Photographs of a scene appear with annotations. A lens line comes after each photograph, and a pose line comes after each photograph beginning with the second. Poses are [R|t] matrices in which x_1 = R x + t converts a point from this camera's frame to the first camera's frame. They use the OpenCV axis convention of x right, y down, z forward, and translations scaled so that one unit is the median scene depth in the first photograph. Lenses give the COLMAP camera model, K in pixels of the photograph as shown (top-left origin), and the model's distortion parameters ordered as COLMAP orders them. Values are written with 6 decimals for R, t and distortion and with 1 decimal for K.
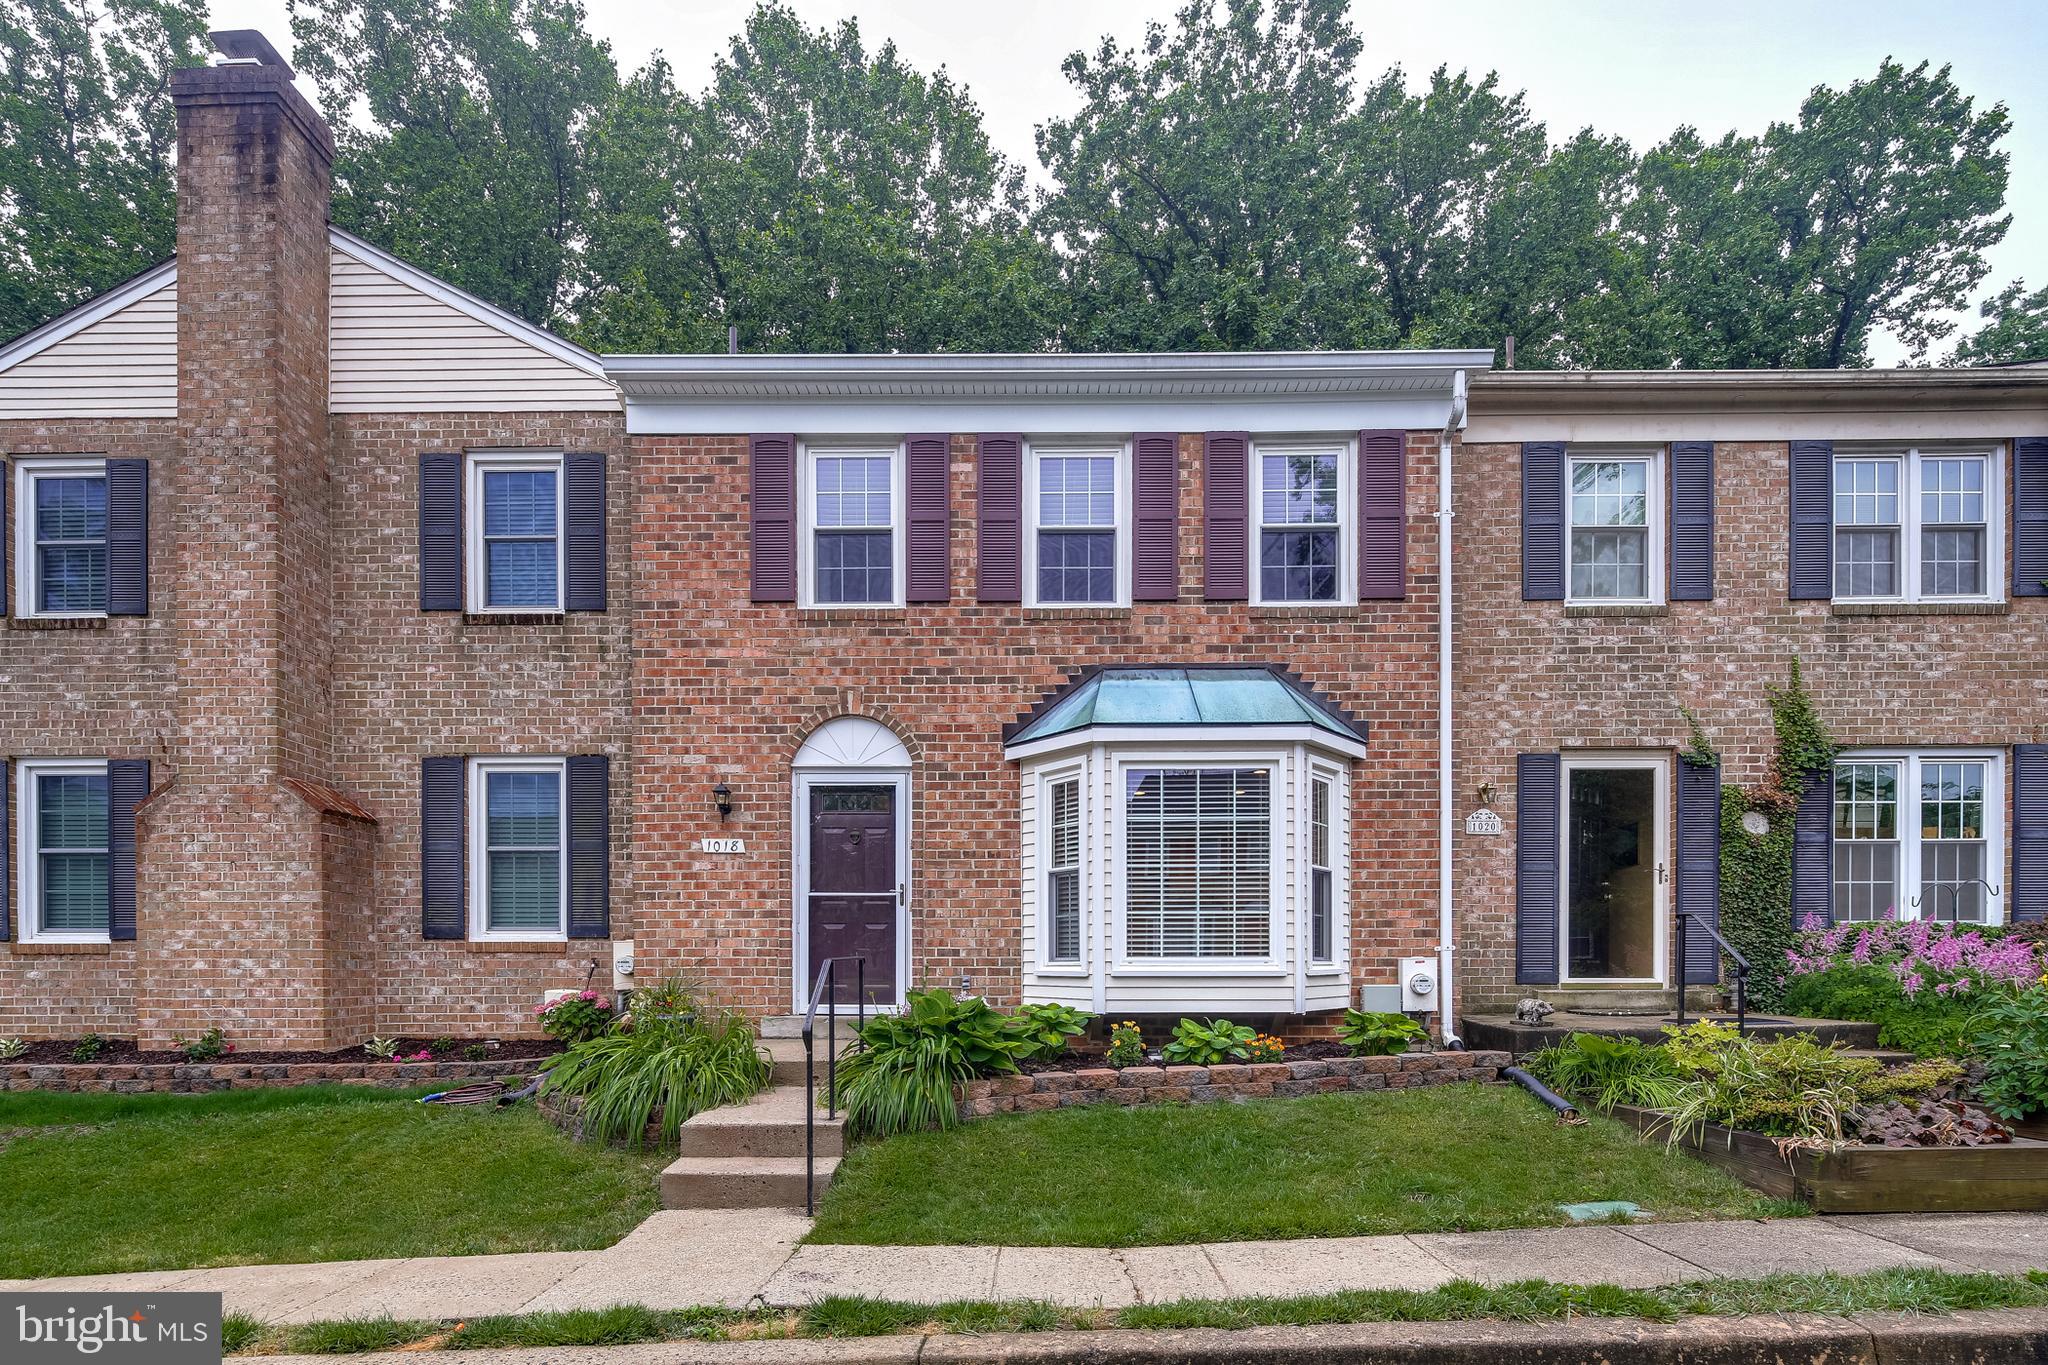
lens RADIAL K [[988.0, 0, 1032.9], [0, 988.0, 679.8], [0, 0, 1]] dist [-0.002159, -0.002310]
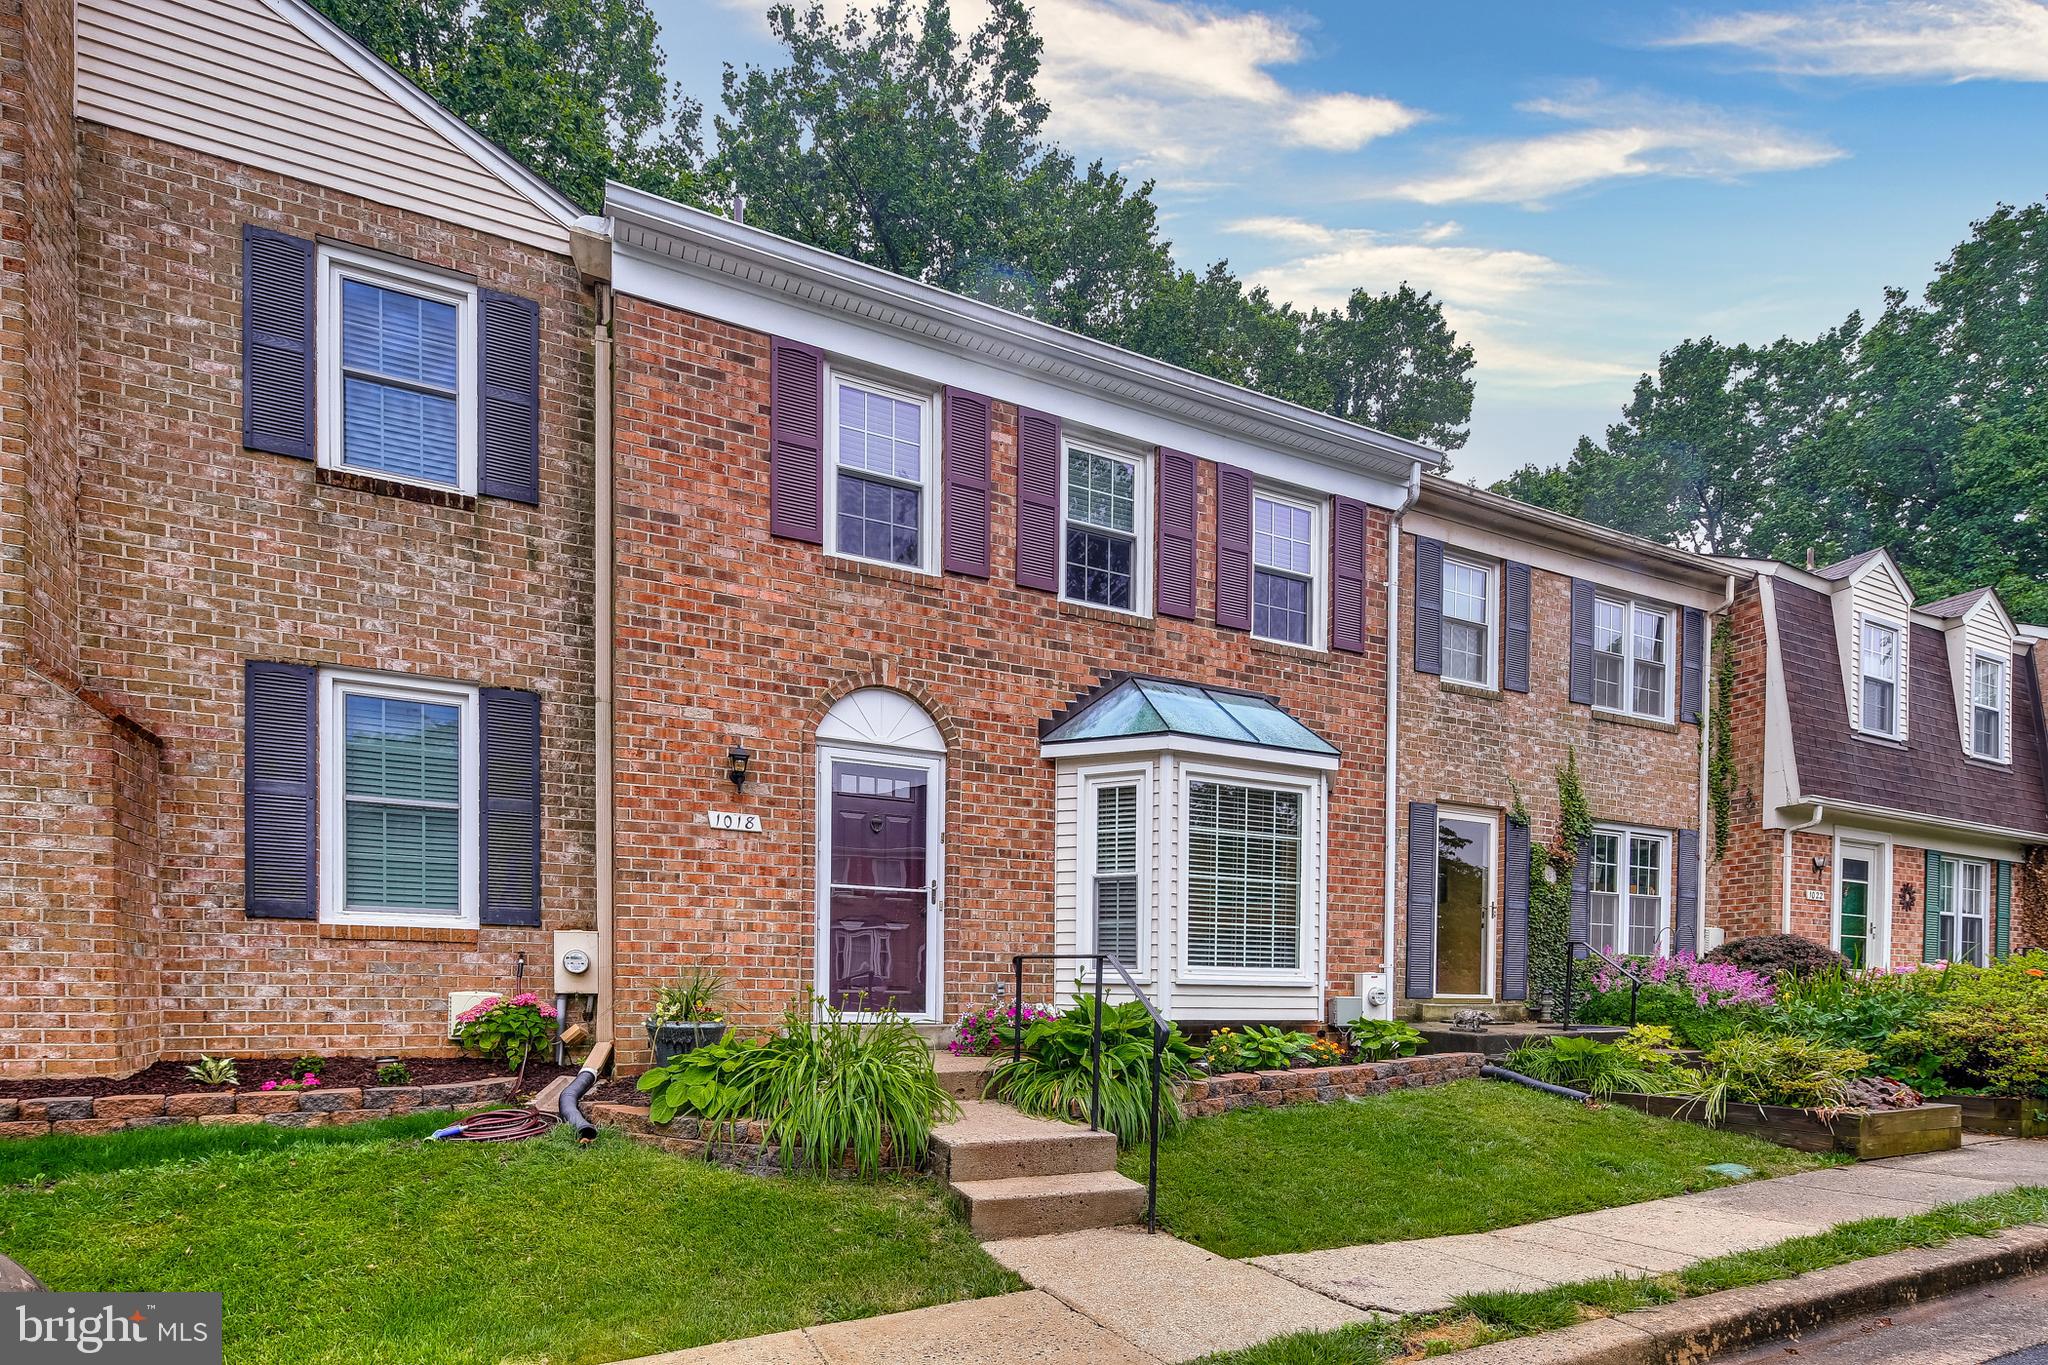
lens RADIAL K [[1004.5, 0, 1024.5], [0, 1004.5, 722.8], [0, 0, 1]] dist [0.004114, -0.008226]
pose [[0.897109, 0.127380, 0.423049, -0.437414], [-0.136005, 0.990659, -0.009879, 0.058301], [-0.420355, -0.048674, 0.906053, 0.131675]]
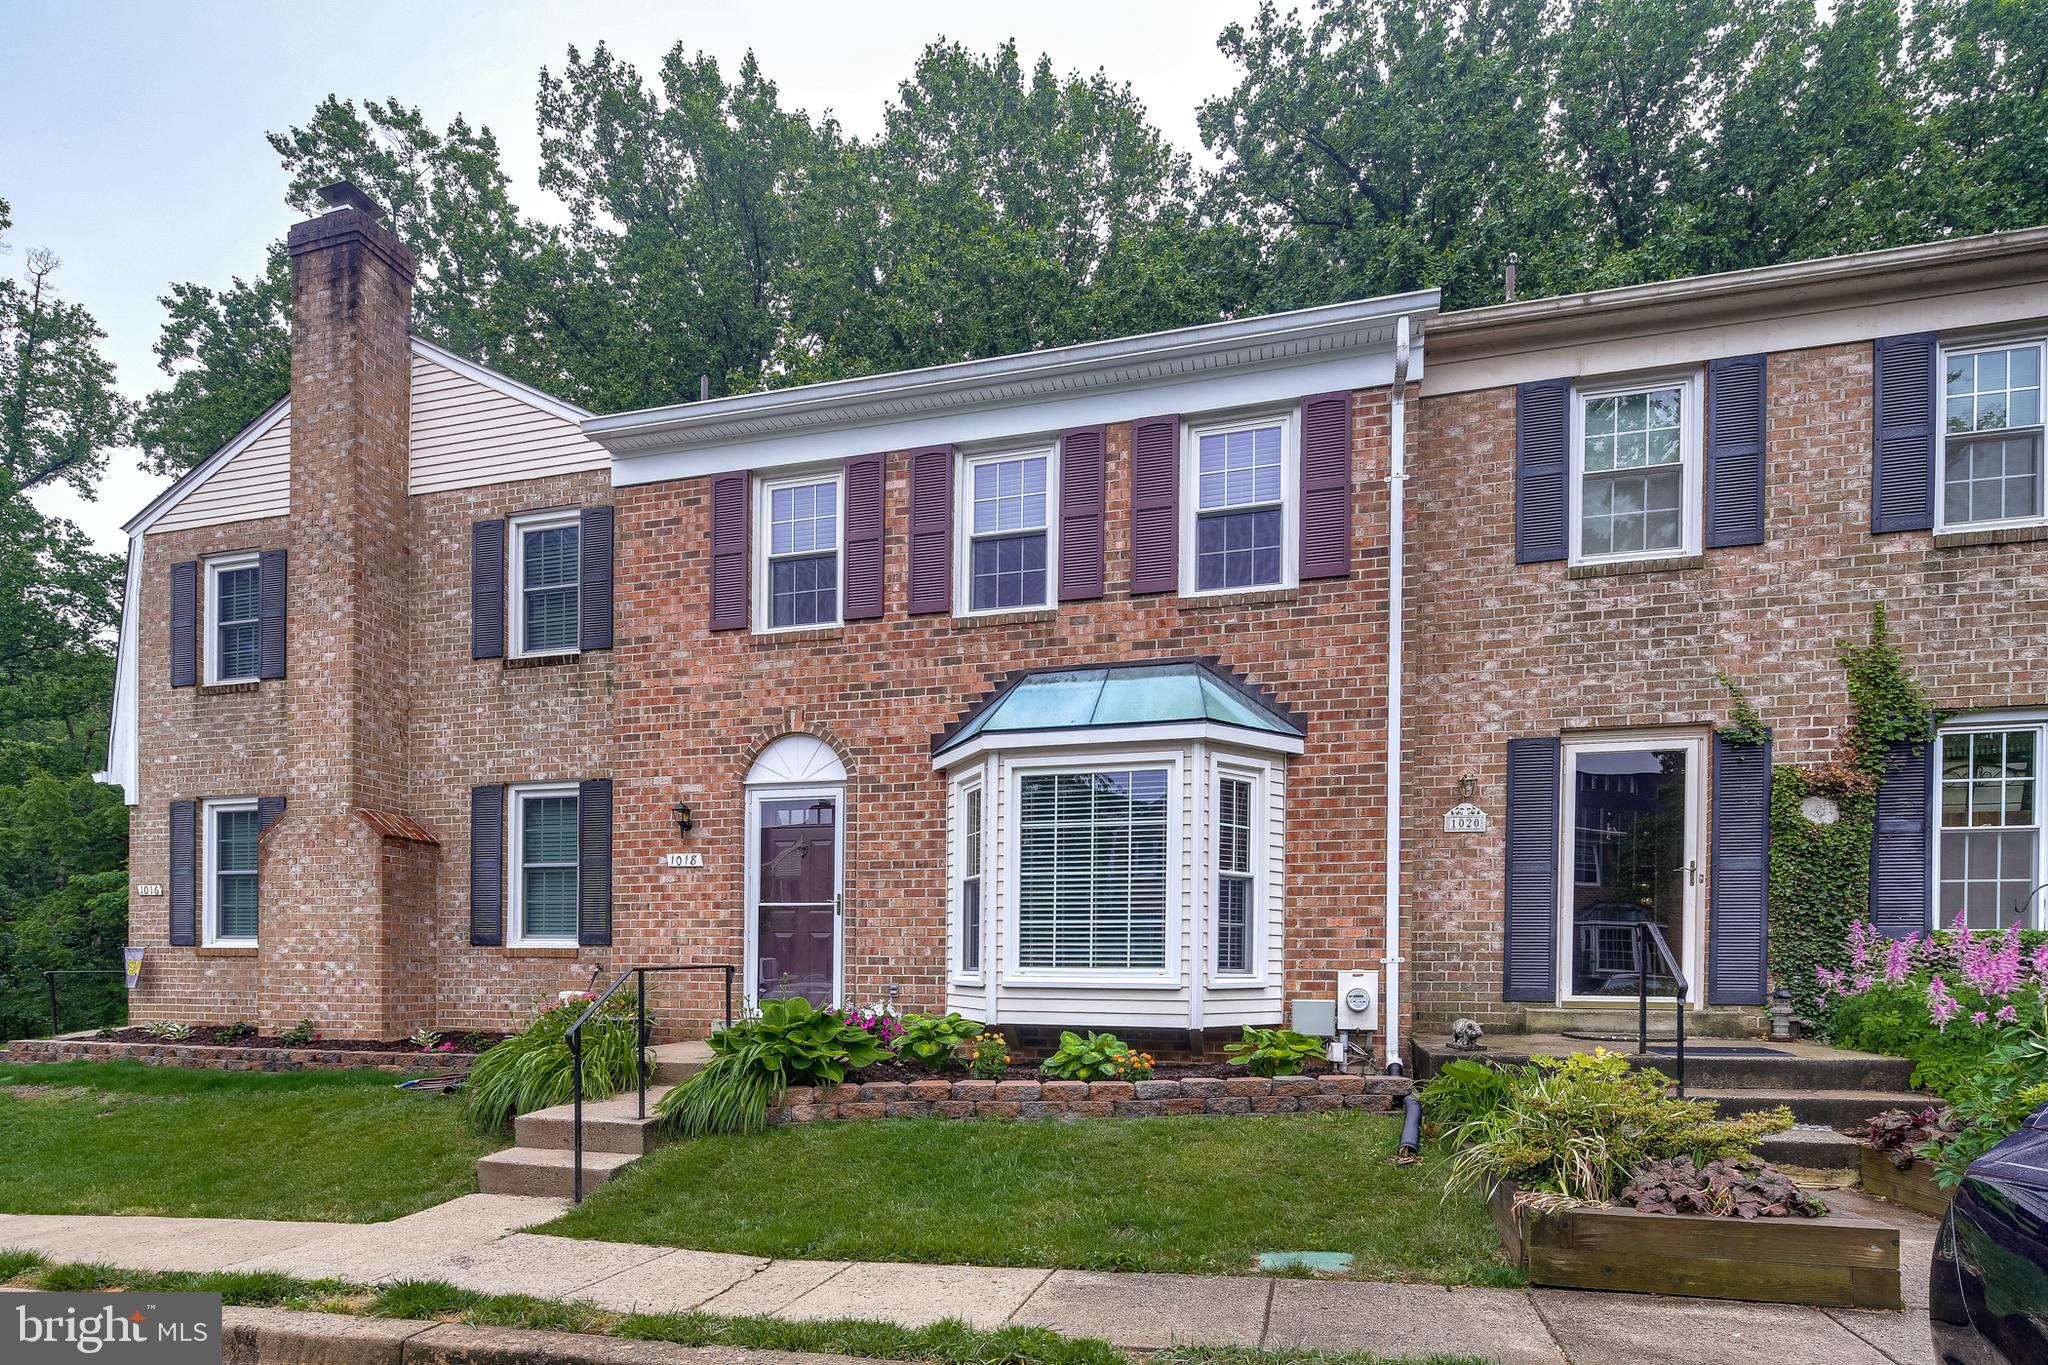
lens RADIAL K [[988.8, 0, 1011.5], [0, 988.8, 682.3], [0, 0, 1]] dist [0.002022, -0.006381]
pose [[0.967960, -0.060739, -0.243646, 0.291786], [0.060757, 0.998125, -0.007446, 0.003917], [0.243641, -0.007596, 0.969836, 0.038931]]
